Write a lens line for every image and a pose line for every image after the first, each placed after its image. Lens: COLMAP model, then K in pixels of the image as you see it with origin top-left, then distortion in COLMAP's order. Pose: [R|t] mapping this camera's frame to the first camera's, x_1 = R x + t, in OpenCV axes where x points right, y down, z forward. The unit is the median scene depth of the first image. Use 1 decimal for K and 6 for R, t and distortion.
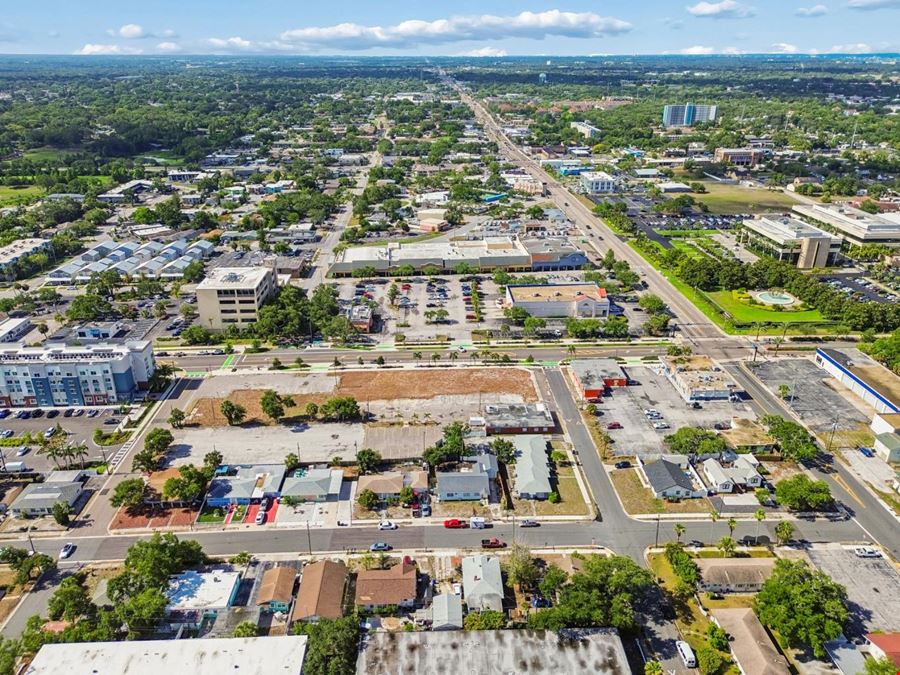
lens RADIAL K [[649.6, 0, 448.4], [0, 649.6, 341.6], [0, 0, 1]] dist [0.066681, -0.061368]
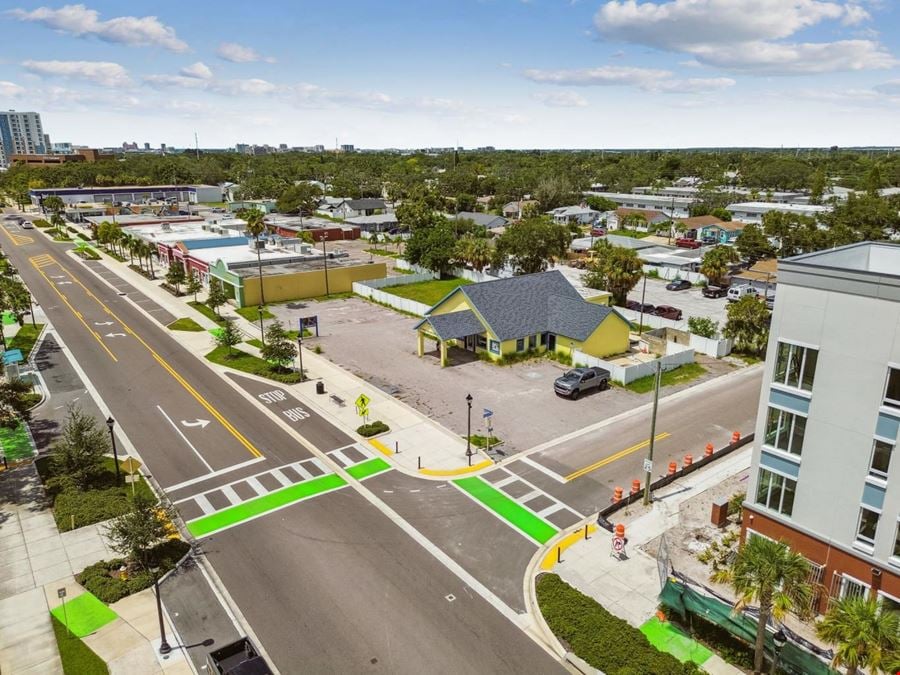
lens RADIAL K [[640.8, 0, 450.0], [0, 640.8, 337.5], [0, 0, 1]] dist [0.074421, -0.062441]
pose [[-0.577856, -0.225704, 0.784309, -0.348451], [0.332654, 0.812413, 0.478881, -0.046660], [-0.745268, 0.537628, -0.394376, 0.745089]]
